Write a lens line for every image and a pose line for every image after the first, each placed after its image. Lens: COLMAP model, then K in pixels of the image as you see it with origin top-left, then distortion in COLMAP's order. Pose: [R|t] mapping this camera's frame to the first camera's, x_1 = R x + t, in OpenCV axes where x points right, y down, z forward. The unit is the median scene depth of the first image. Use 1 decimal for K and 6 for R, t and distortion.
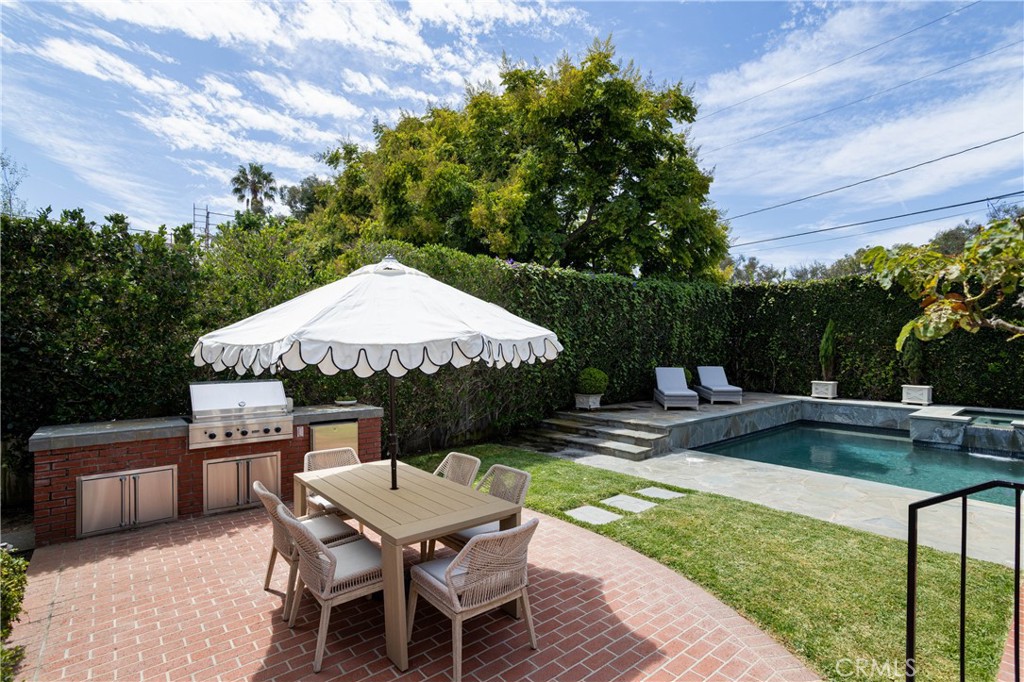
lens RADIAL K [[489.9, 0, 512.0], [0, 489.9, 341.0], [0, 0, 1]] dist [0.000939, 0.000332]
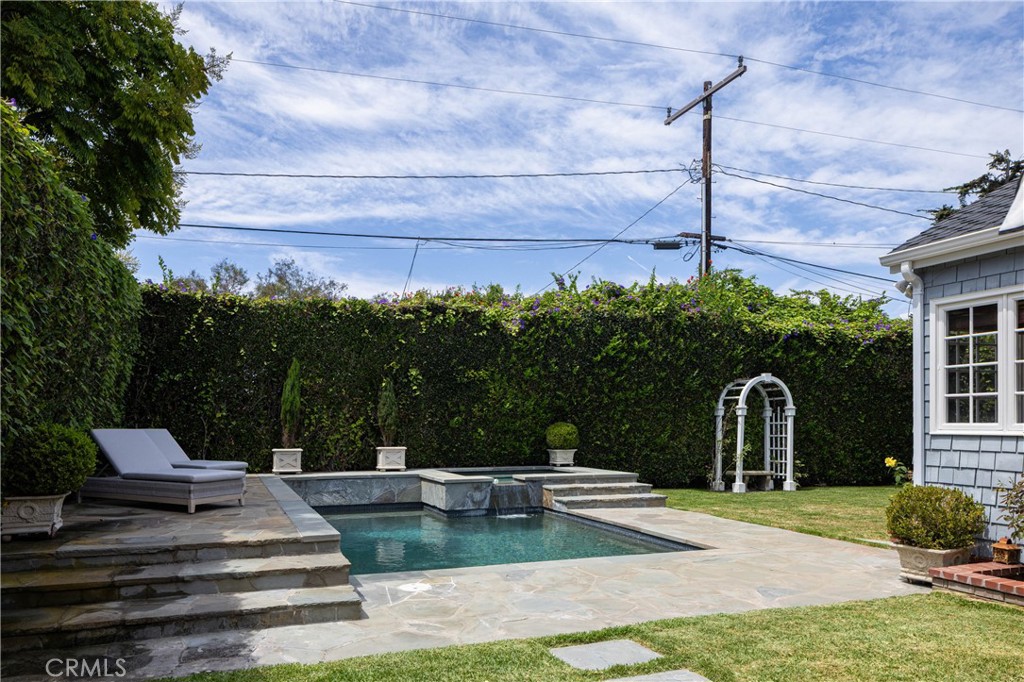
lens RADIAL K [[707.4, 0, 511.4], [0, 707.4, 411.4], [0, 0, 1]] dist [0.001860, 0.000183]
pose [[0.370909, 0.008582, 0.928630, -0.182464], [-0.009266, 0.999942, -0.005541, 0.038108], [-0.928623, -0.006549, 0.370967, 0.399676]]
